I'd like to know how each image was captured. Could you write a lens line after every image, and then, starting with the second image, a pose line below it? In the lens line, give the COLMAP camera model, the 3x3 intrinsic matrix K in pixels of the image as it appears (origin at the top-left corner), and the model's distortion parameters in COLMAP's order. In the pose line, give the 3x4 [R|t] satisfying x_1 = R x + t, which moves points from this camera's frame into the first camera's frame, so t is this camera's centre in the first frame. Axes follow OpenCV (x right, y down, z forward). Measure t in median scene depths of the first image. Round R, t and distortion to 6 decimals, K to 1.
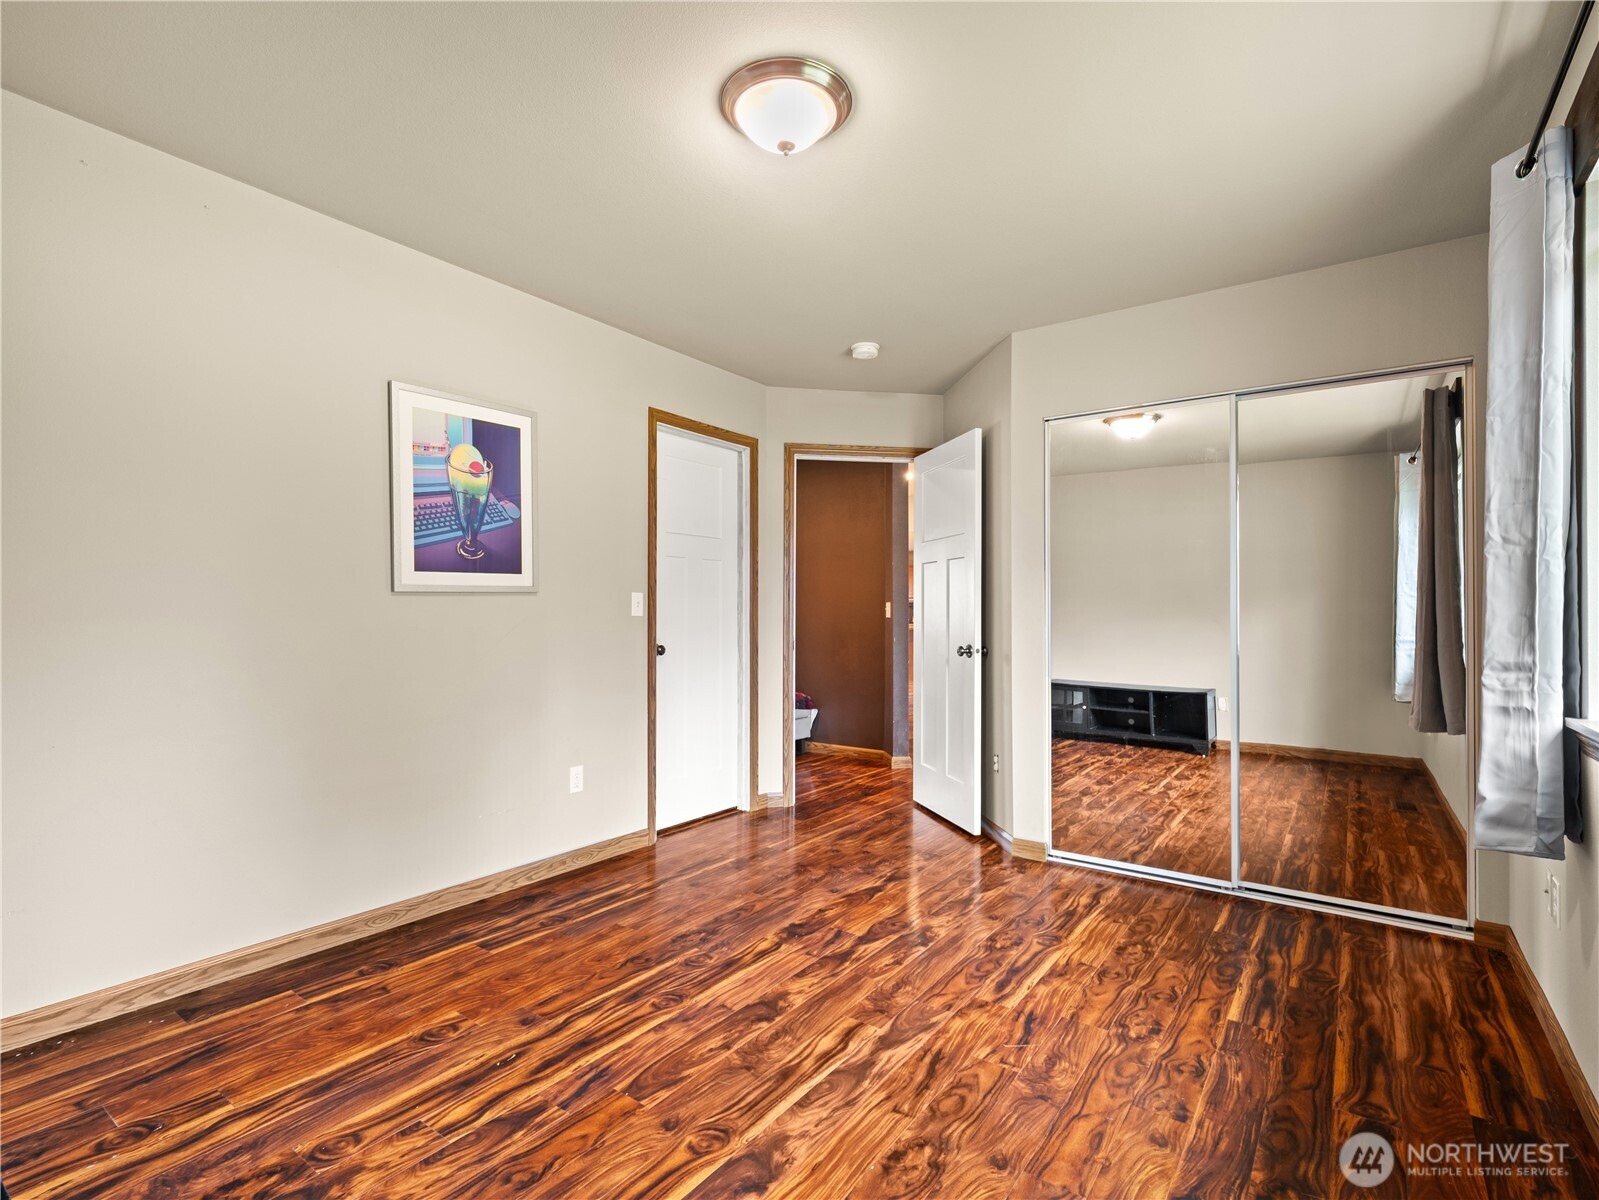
lens RADIAL K [[772.1, 0, 799.1], [0, 772.1, 608.8], [0, 0, 1]] dist [0.003826, -0.003398]
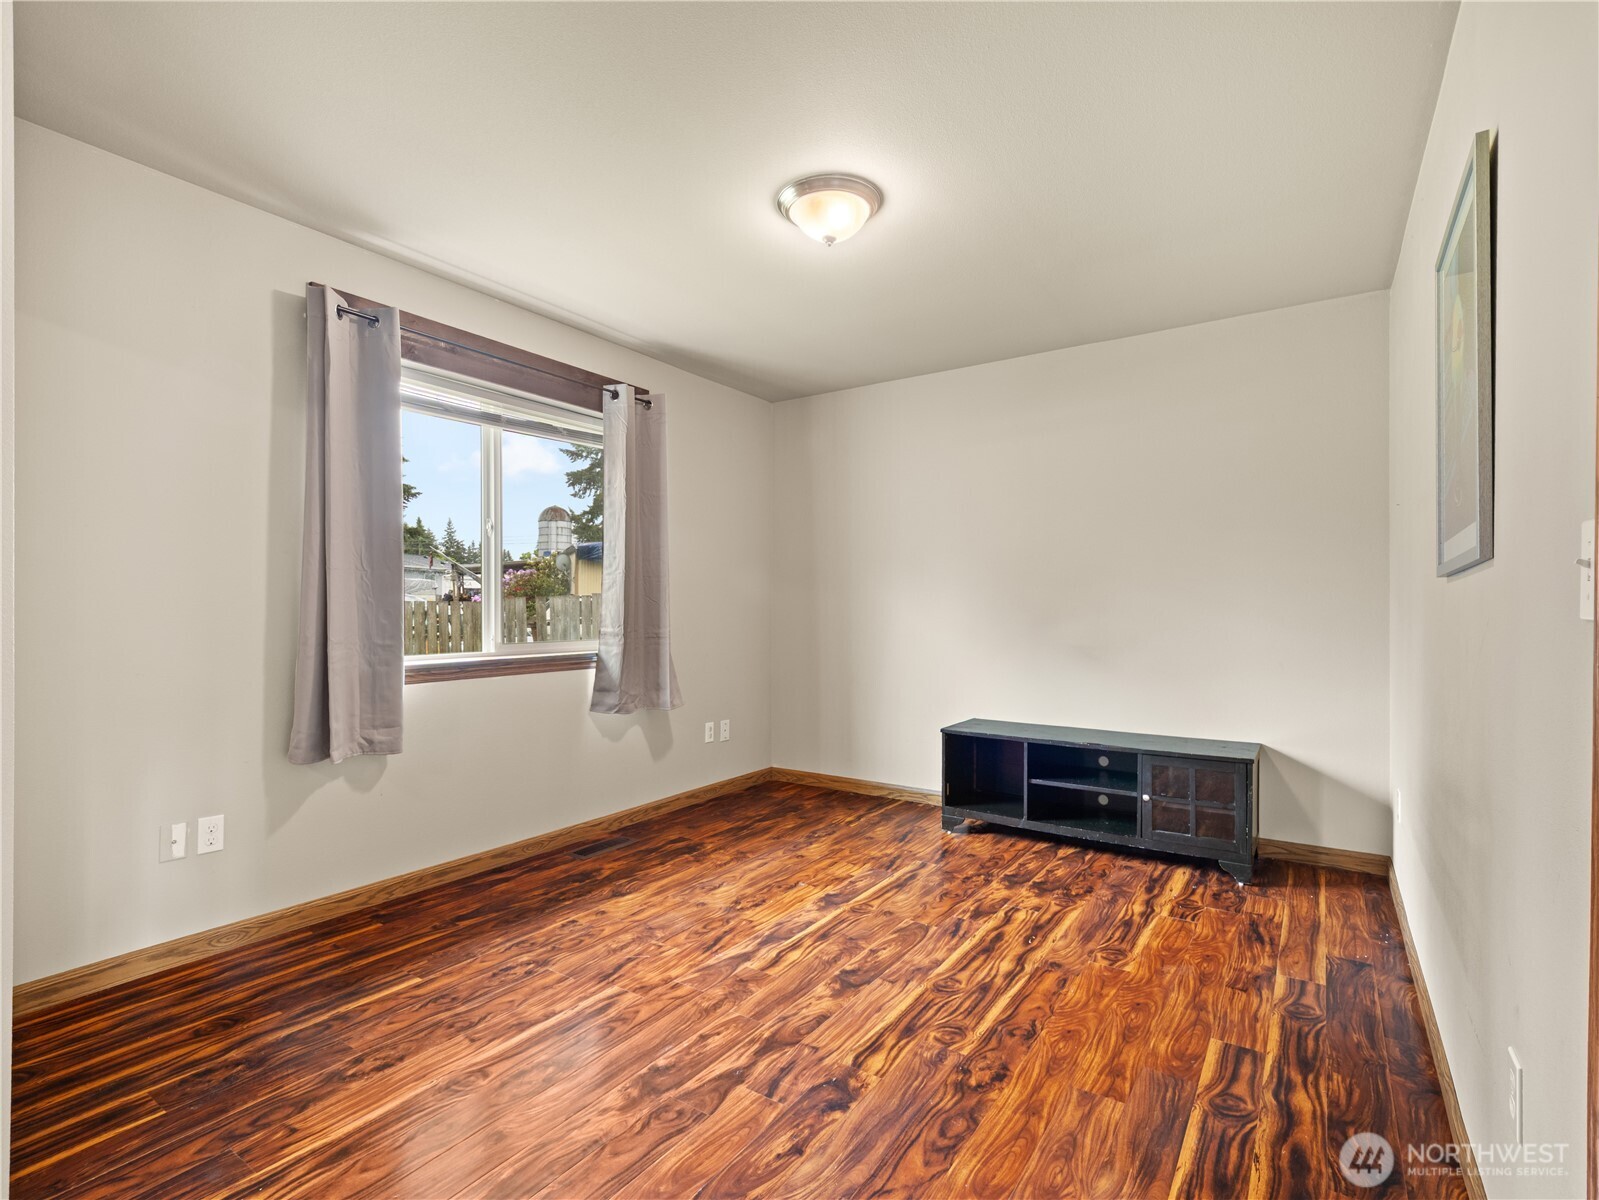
lens RADIAL K [[772.1, 0, 799.7], [0, 772.1, 605.1], [0, 0, 1]] dist [0.003826, -0.003398]
pose [[-0.999501, -0.006707, -0.030865, 0.063011], [-0.006365, 0.999917, -0.011174, 0.015919], [0.030938, -0.010972, -0.999461, 2.076481]]
